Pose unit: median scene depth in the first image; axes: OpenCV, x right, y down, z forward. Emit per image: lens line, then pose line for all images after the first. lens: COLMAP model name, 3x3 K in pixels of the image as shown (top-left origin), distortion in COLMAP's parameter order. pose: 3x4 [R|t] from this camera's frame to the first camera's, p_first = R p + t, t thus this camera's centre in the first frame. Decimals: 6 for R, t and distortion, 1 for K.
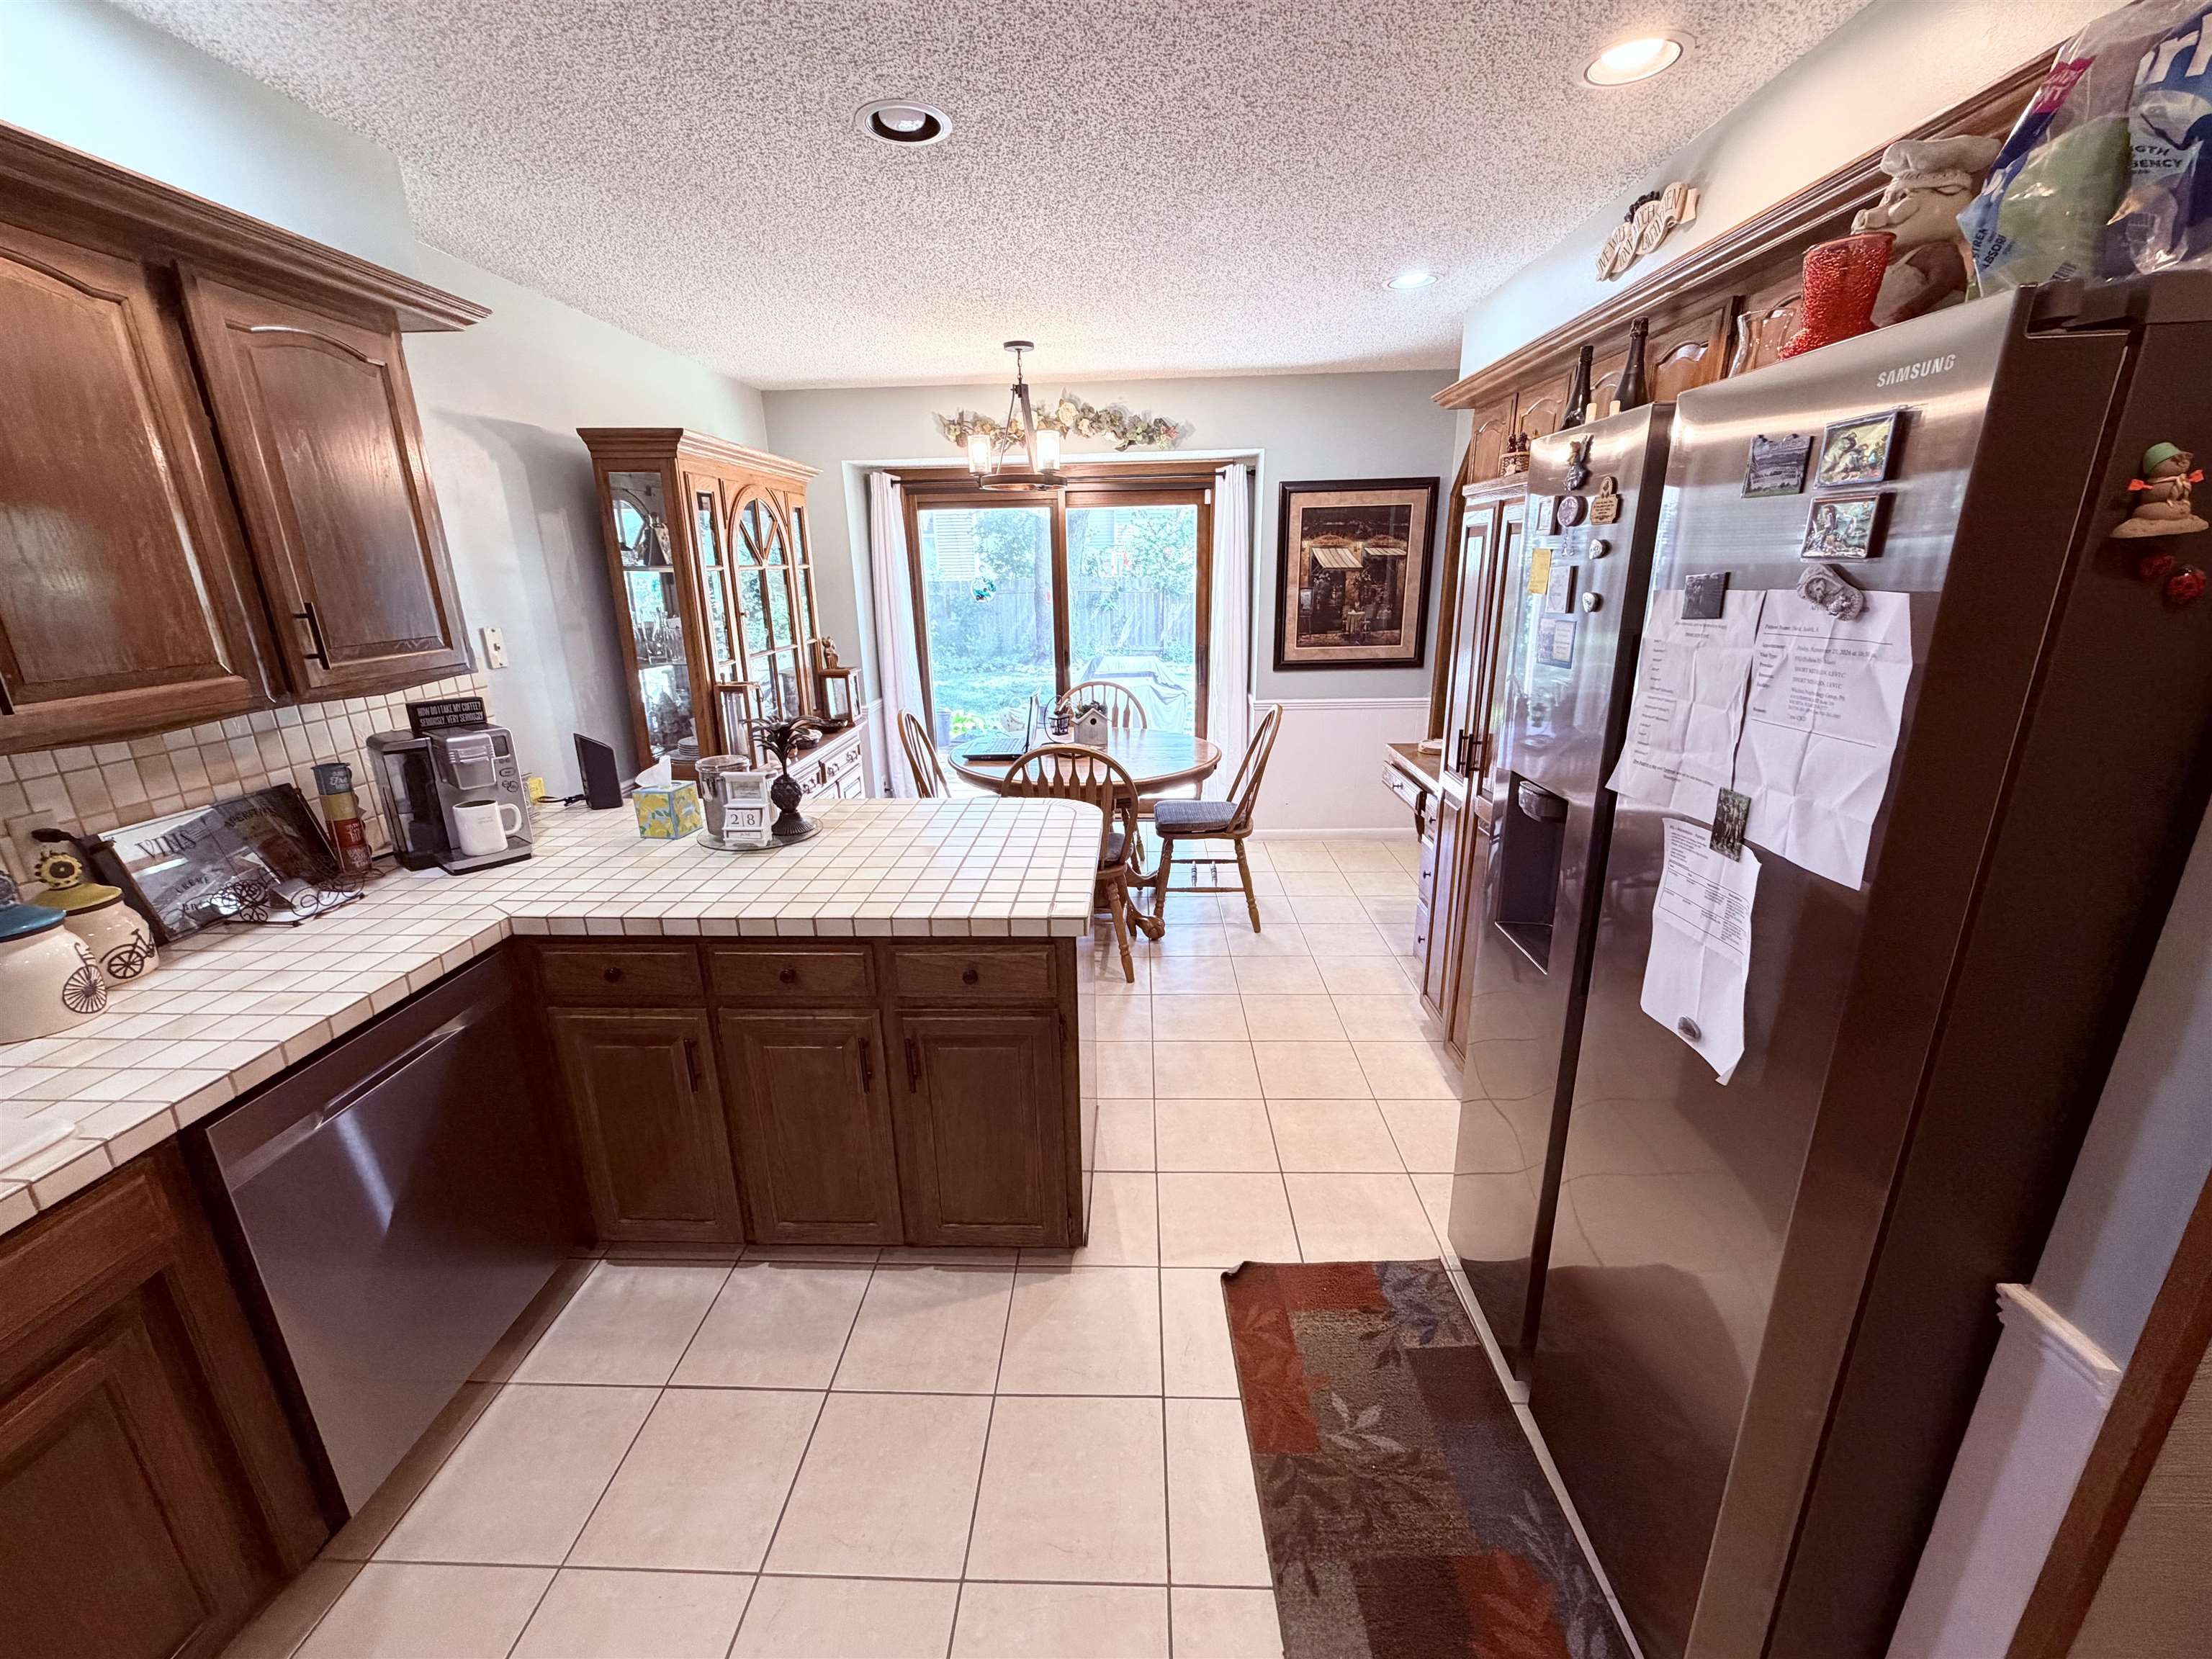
lens RADIAL K [[882.2, 0, 1105.5], [0, 882.2, 830.3], [0, 0, 1]] dist [0.001419, 0.000224]
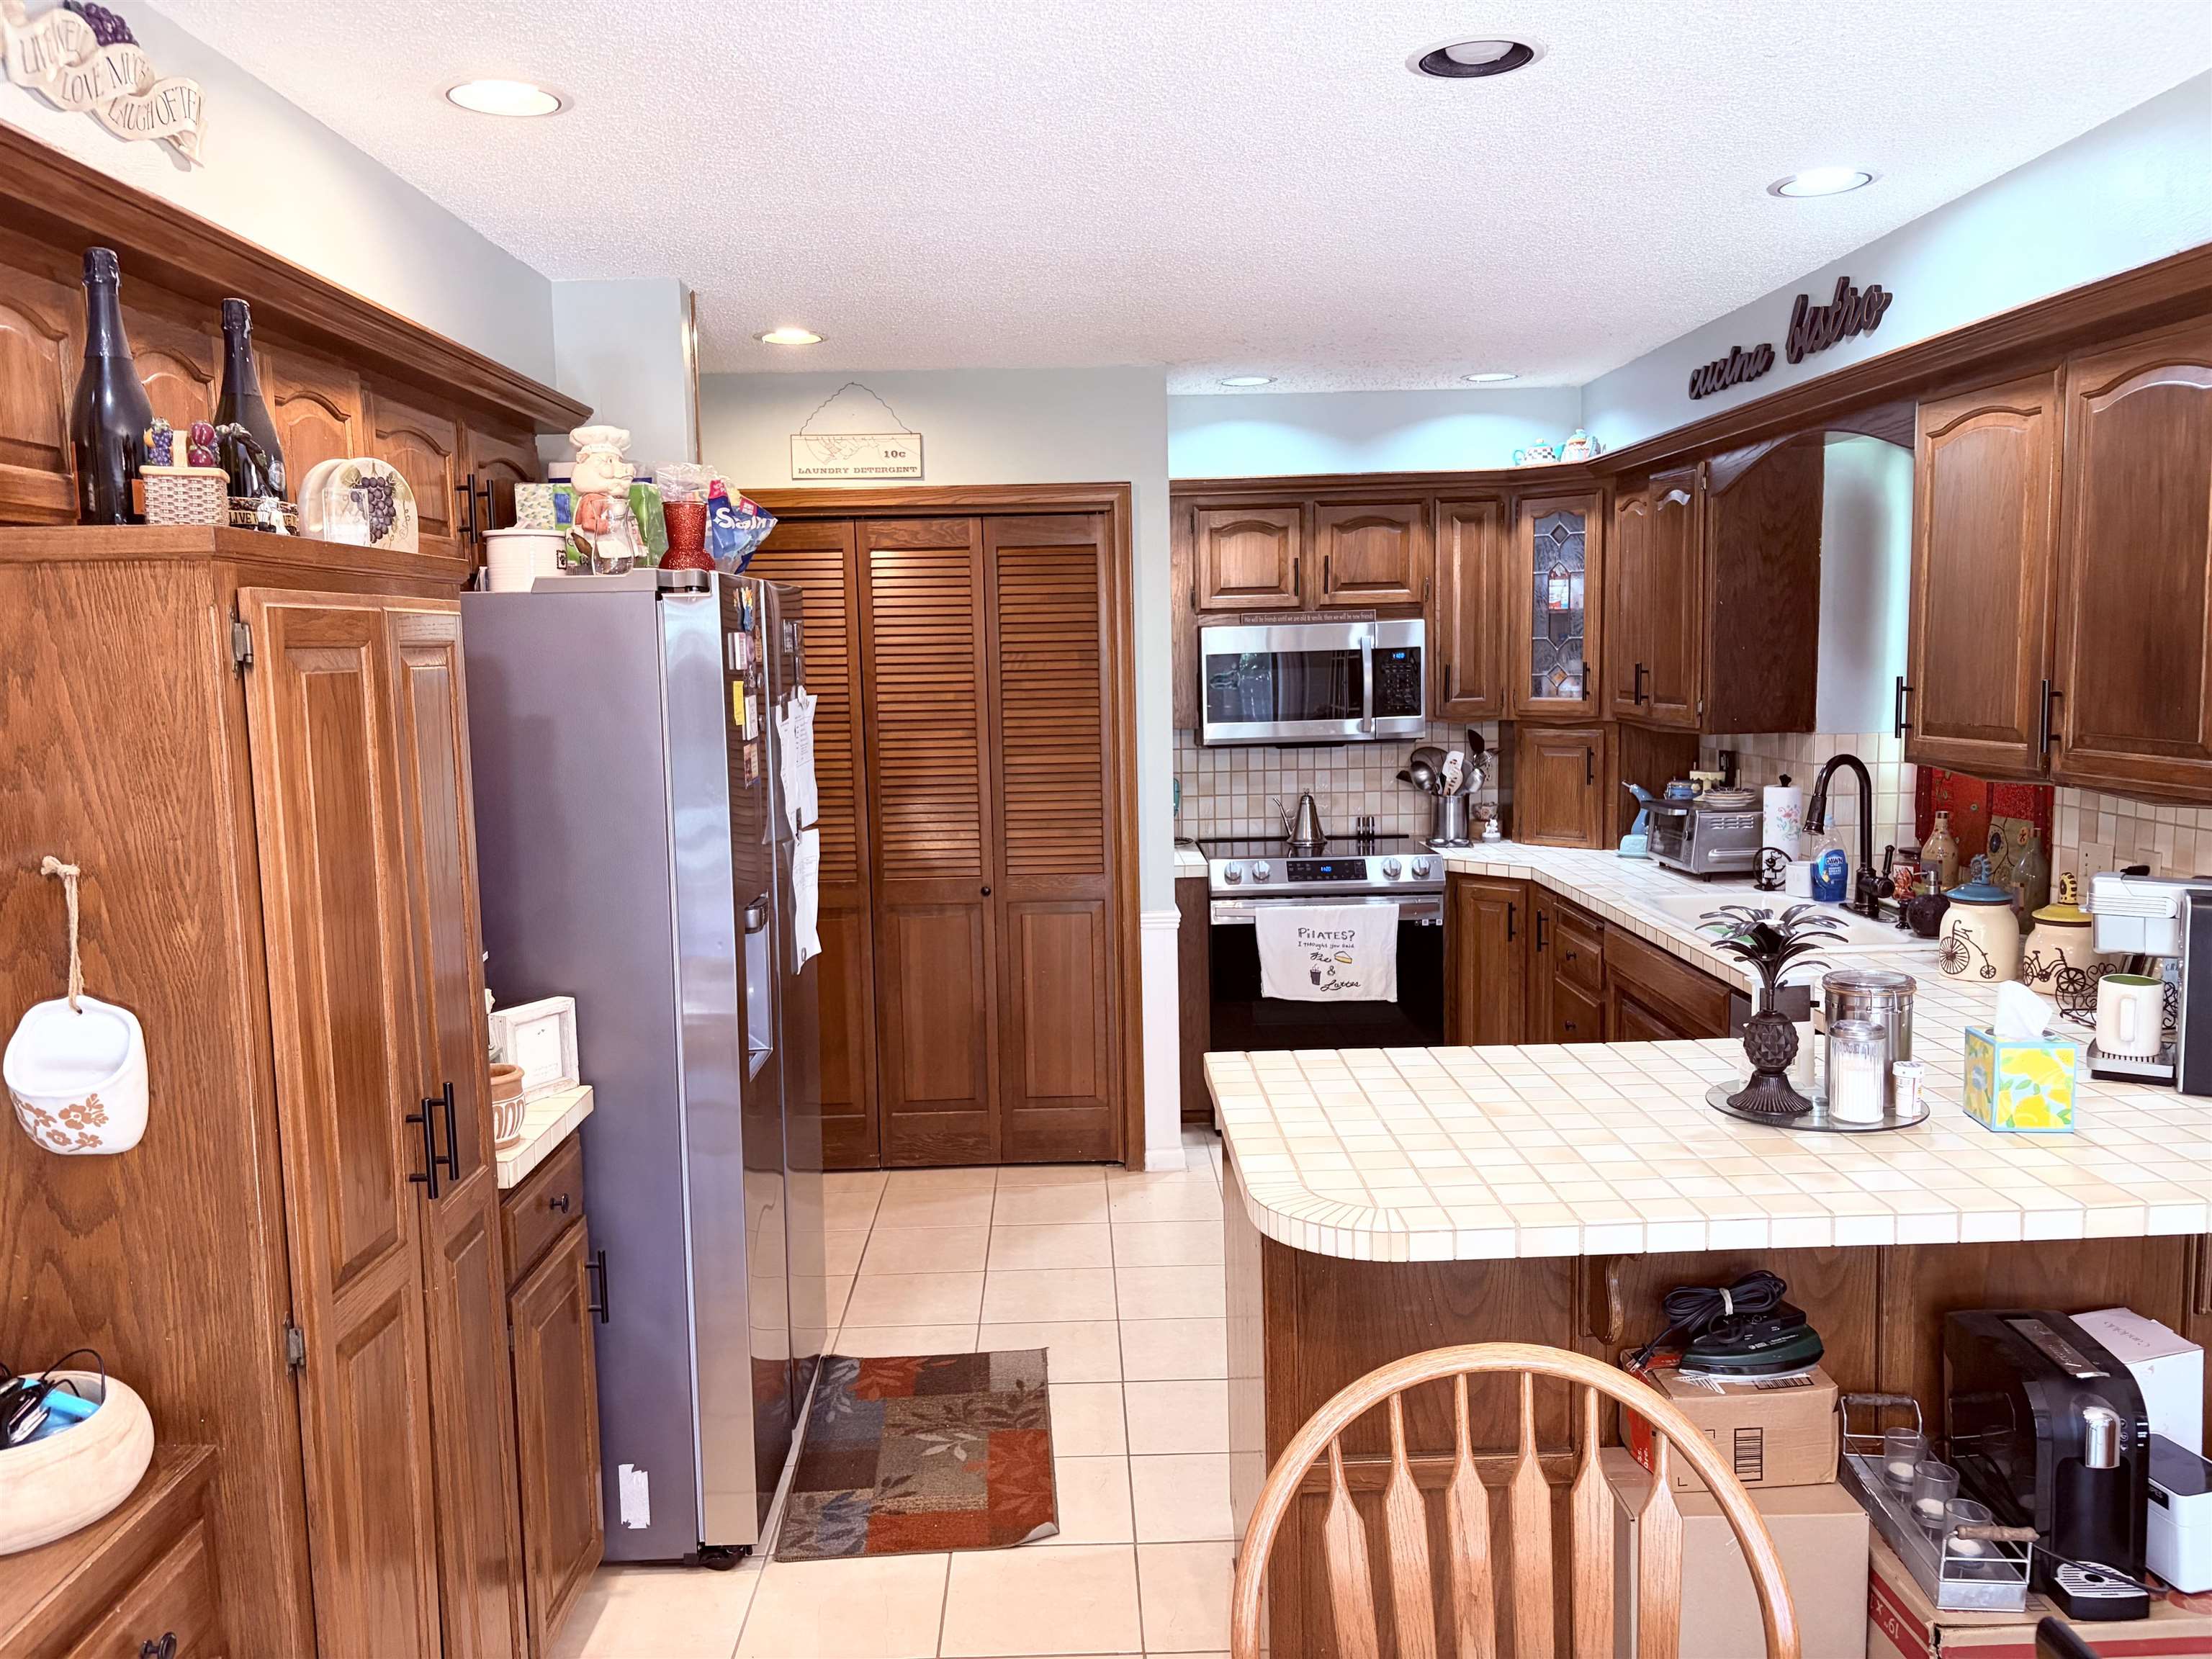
lens RADIAL K [[1690.2, 0, 1105.3], [0, 1690.2, 827.2], [0, 0, 1]] dist [0.031110, -0.001143]
pose [[-0.997397, 0.044786, -0.056516, 0.161606], [0.019234, 0.920586, 0.390067, -0.757267], [0.069497, 0.387964, -0.919050, 2.384709]]
